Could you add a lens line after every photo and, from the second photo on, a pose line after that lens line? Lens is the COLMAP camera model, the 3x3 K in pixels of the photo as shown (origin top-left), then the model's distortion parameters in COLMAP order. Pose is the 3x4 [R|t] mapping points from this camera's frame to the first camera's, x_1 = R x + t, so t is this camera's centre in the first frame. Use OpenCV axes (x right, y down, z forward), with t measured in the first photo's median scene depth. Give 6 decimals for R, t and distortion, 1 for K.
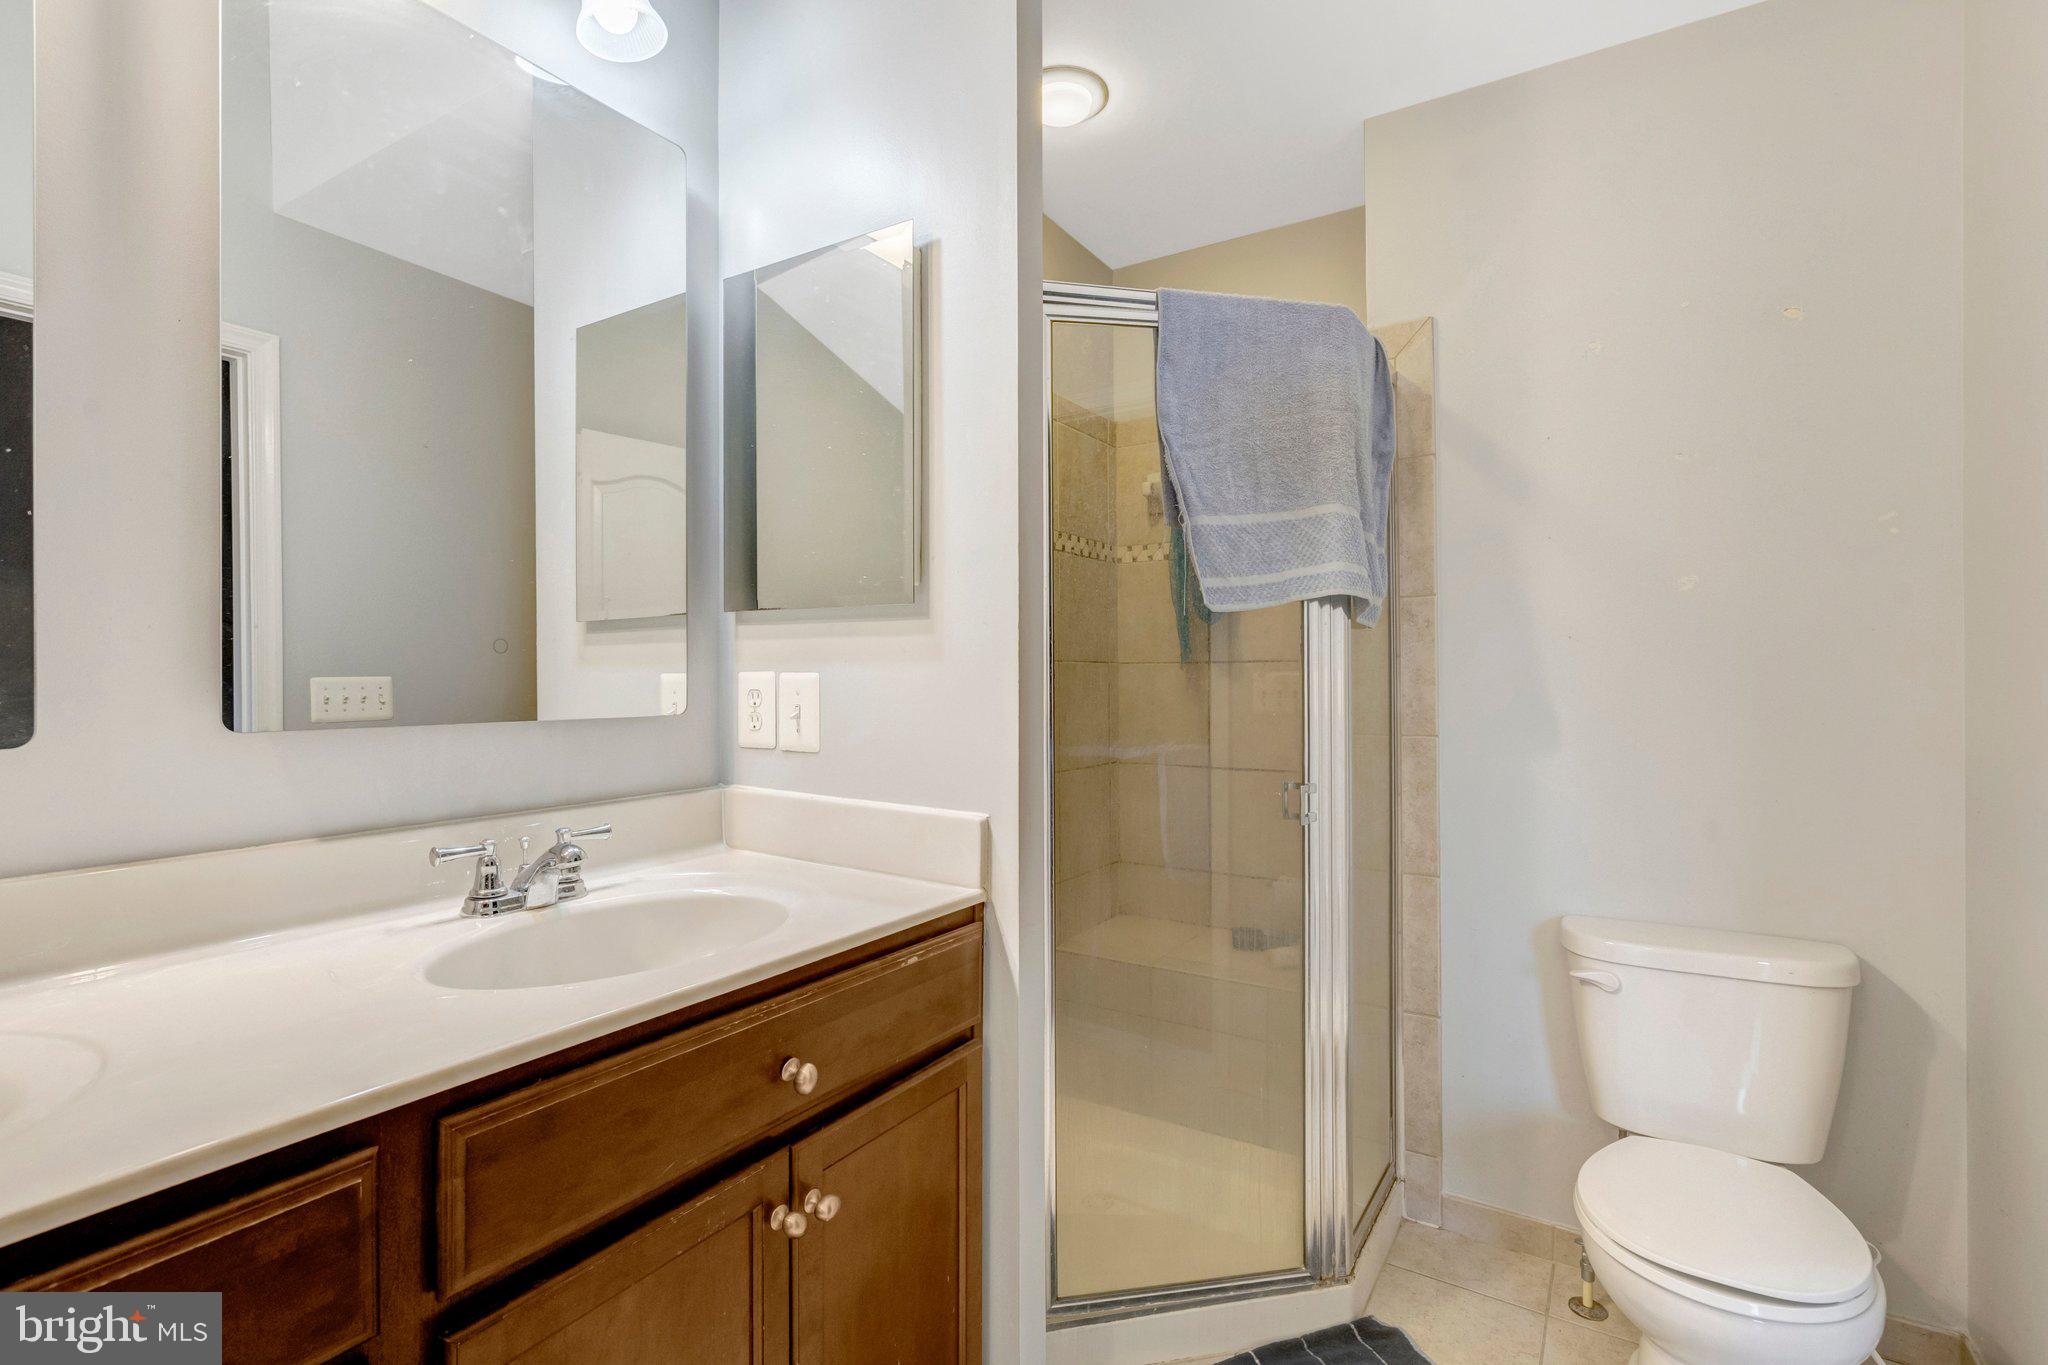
lens RADIAL K [[948.5, 0, 1021.7], [0, 948.5, 678.8], [0, 0, 1]] dist [-0.002494, 0.002802]
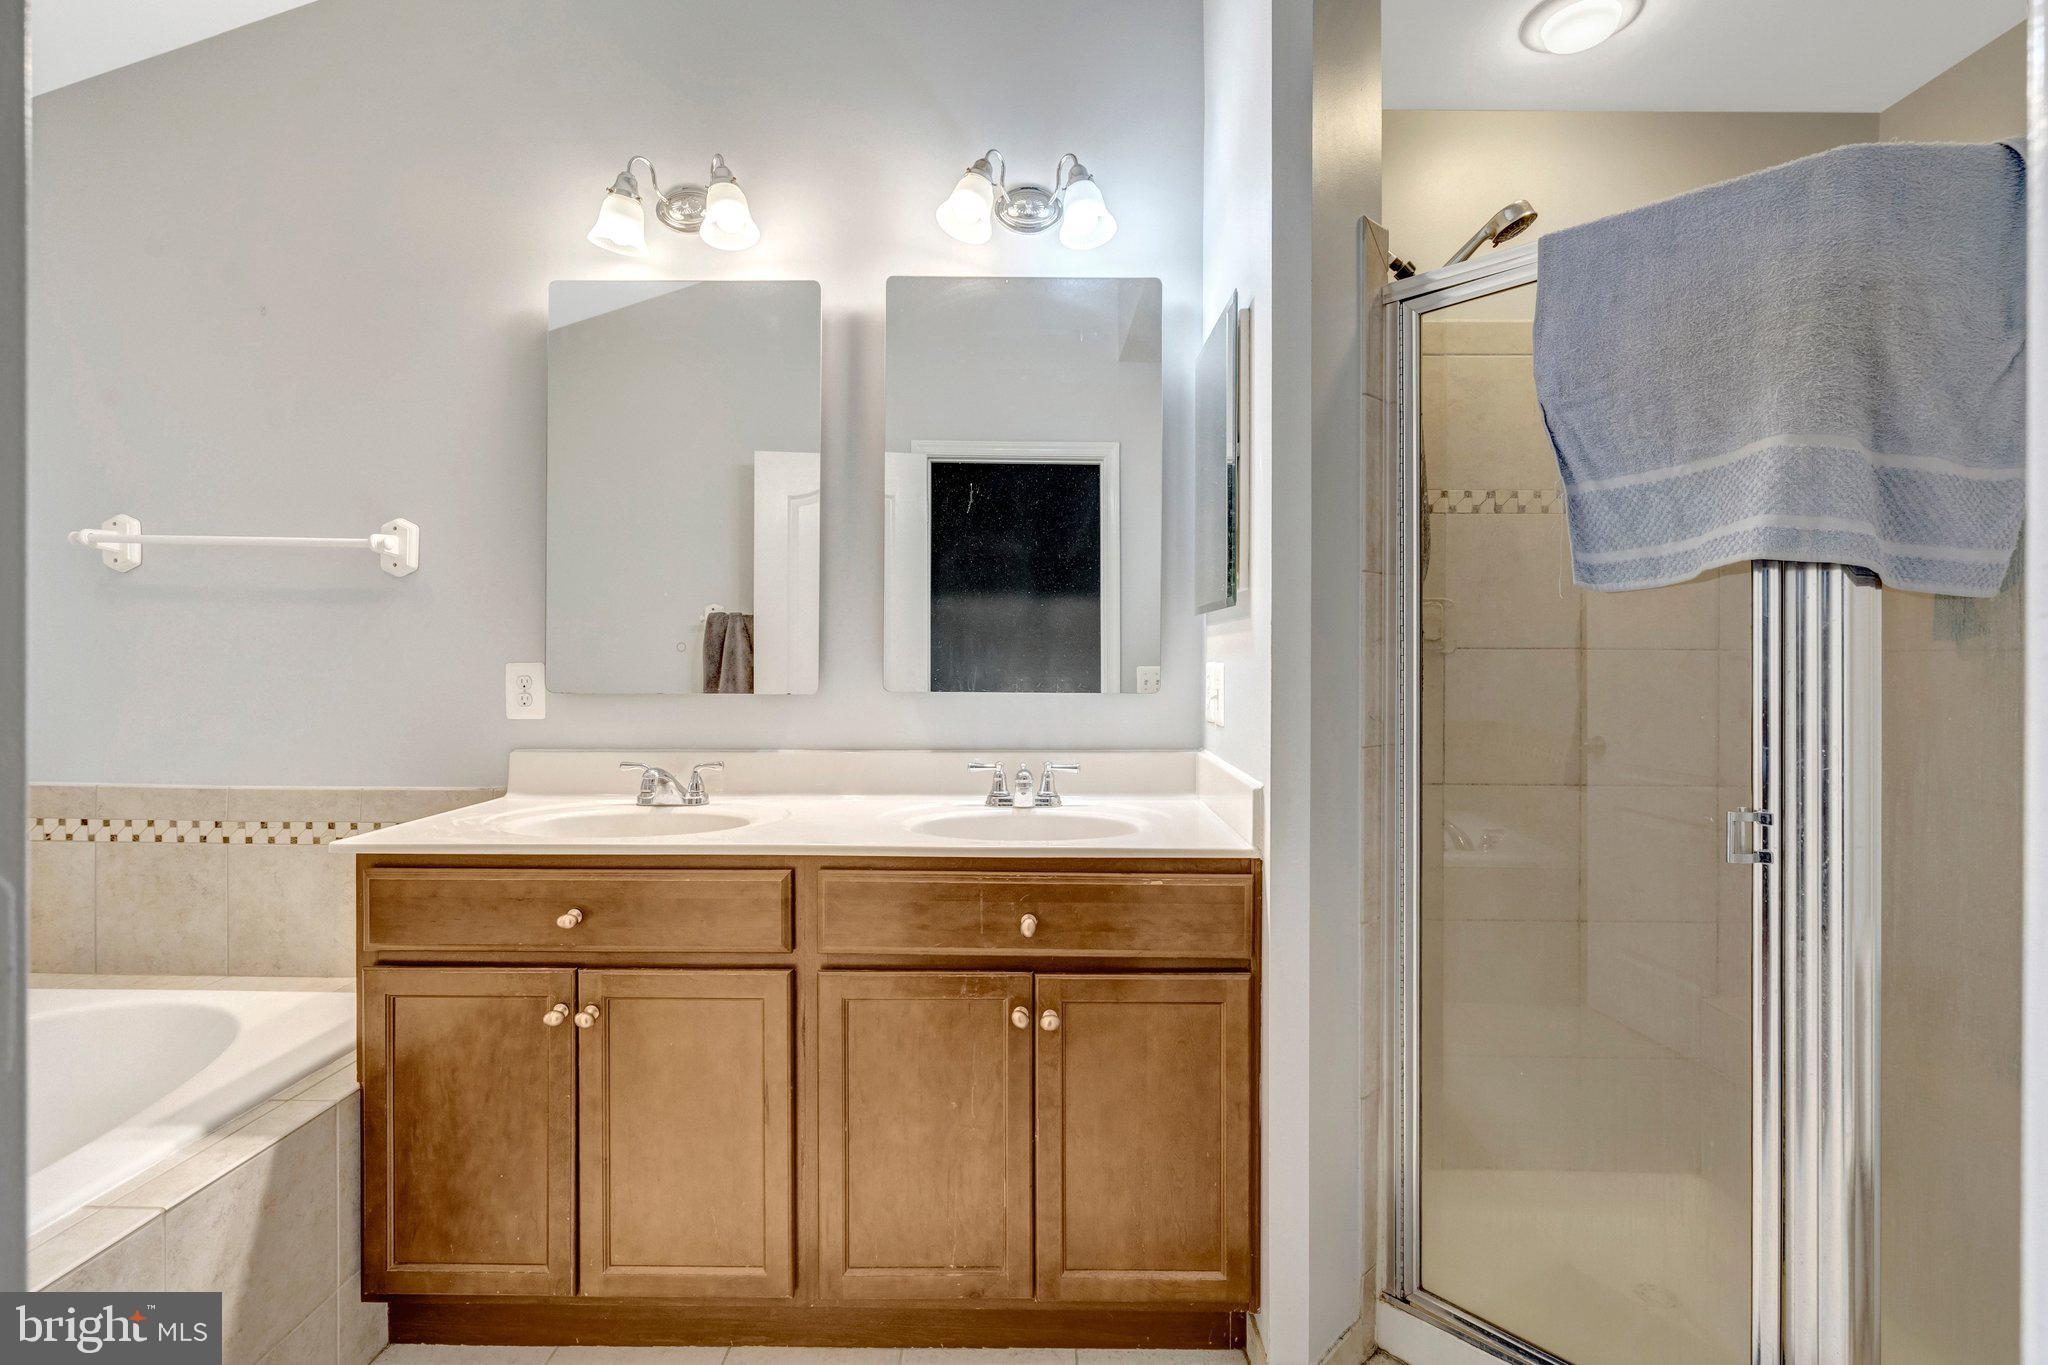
lens RADIAL K [[948.5, 0, 1023.7], [0, 948.5, 668.9], [0, 0, 1]] dist [-0.002494, 0.002802]
pose [[0.540997, 0.006700, -0.840998, 0.778040], [-0.010455, 0.999945, 0.001241, 0.004062], [0.840959, 0.008121, 0.541037, 0.123987]]
